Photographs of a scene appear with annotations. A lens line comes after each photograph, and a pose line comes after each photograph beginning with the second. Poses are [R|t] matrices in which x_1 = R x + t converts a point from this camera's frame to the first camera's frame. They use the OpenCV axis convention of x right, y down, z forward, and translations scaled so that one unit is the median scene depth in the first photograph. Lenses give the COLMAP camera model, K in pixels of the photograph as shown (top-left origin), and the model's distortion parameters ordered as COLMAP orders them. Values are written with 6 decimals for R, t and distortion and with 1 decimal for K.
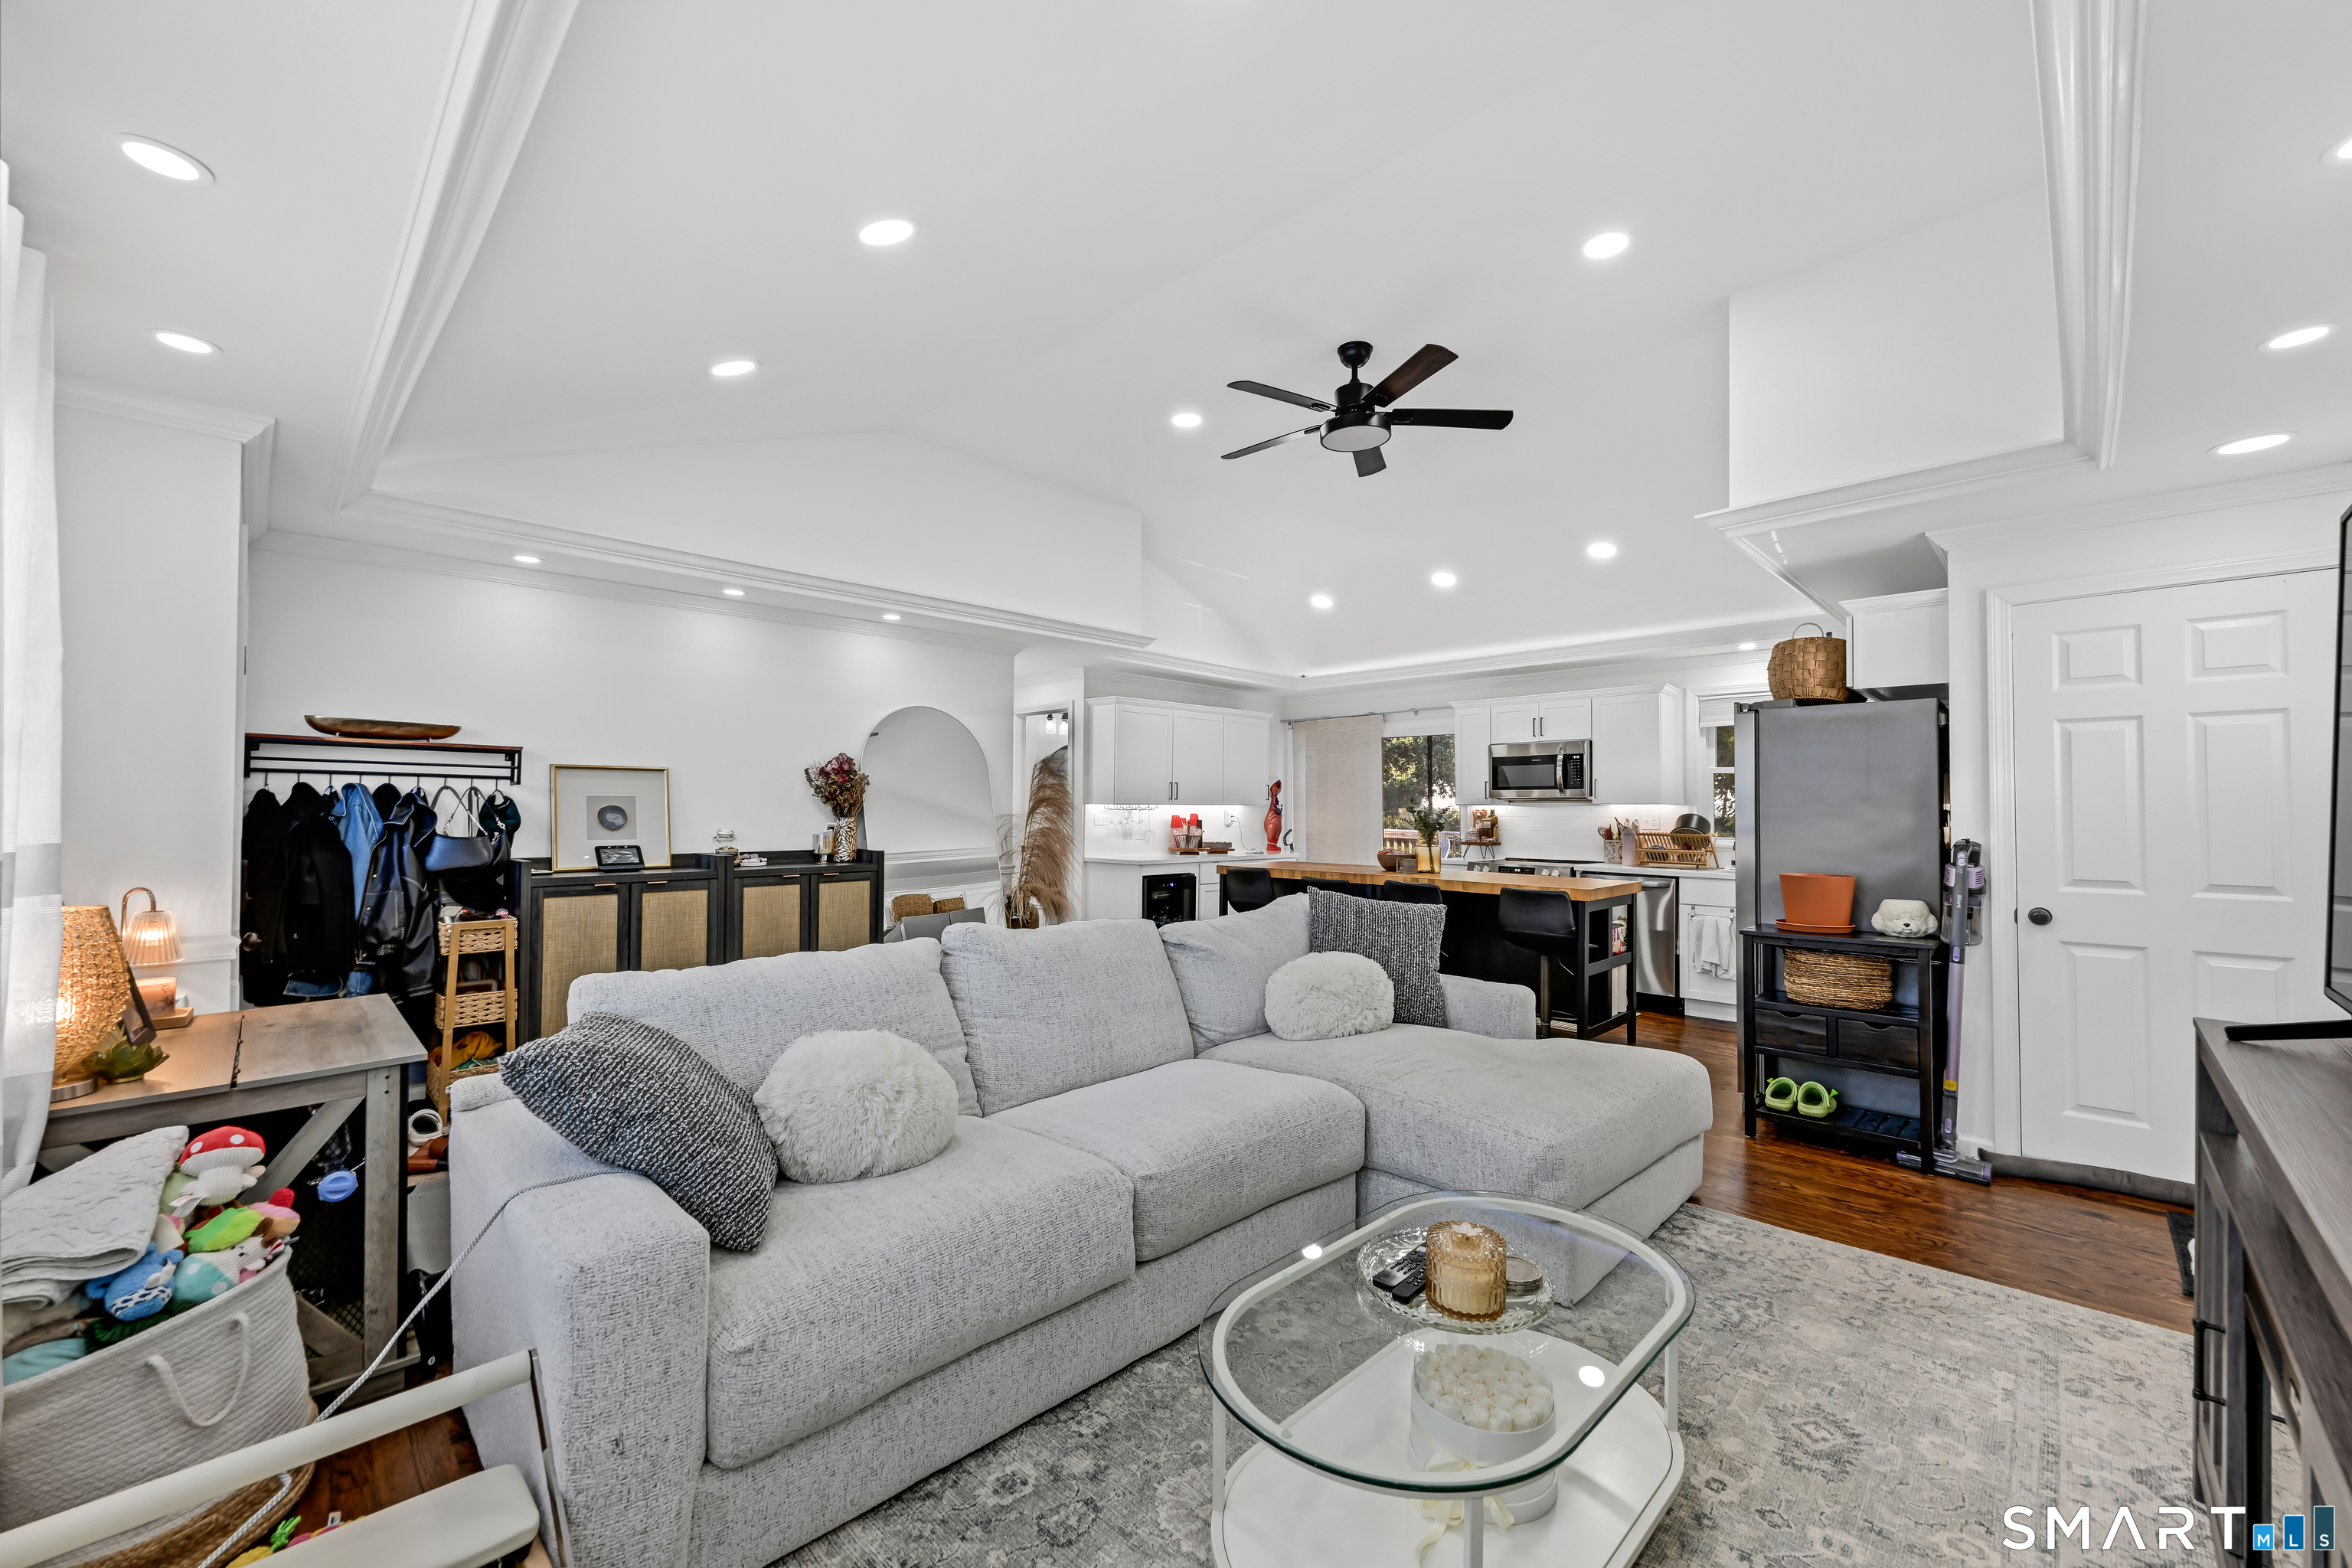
lens RADIAL K [[931.1, 0, 1176.0], [0, 931.1, 784.0], [0, 0, 1]] dist [0.000711, 0.000084]
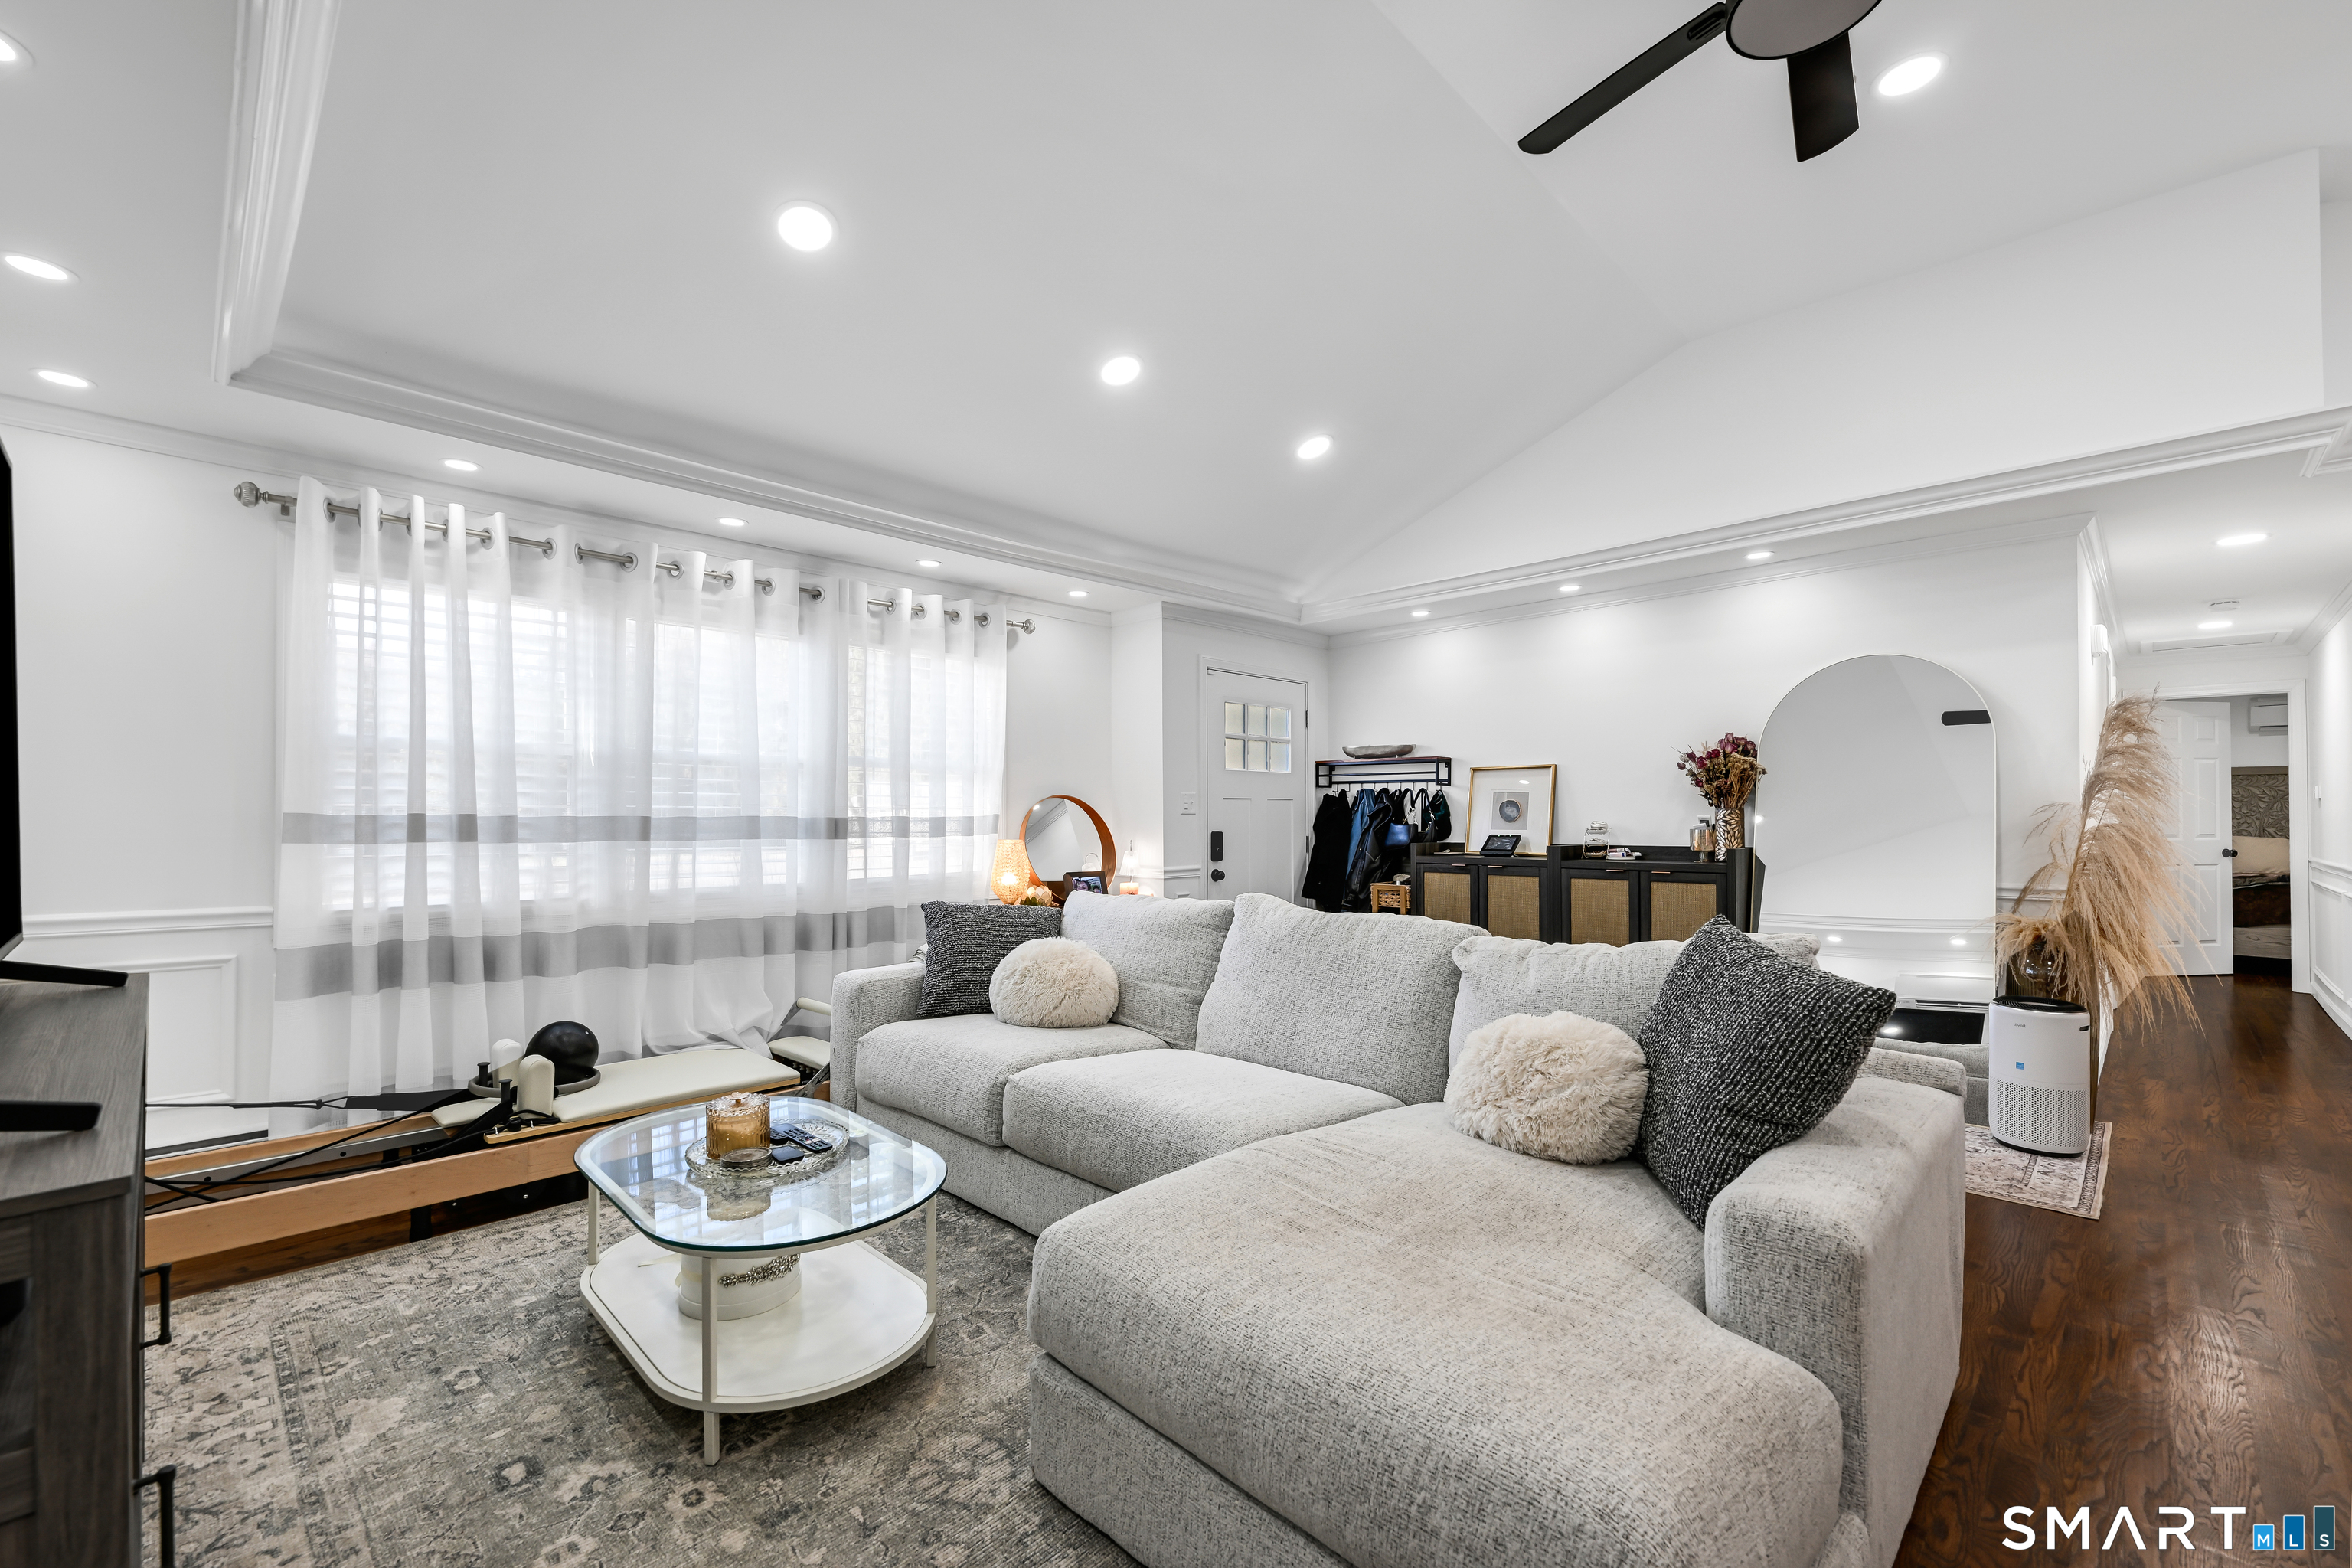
lens RADIAL K [[977.0, 0, 1181.2], [0, 977.0, 806.2], [0, 0, 1]] dist [0.000374, 0.000052]
pose [[0.005206, -0.017957, -0.999825, 0.452727], [0.027385, 0.999466, -0.017808, 0.030339], [0.999611, -0.027288, 0.005695, 0.434911]]
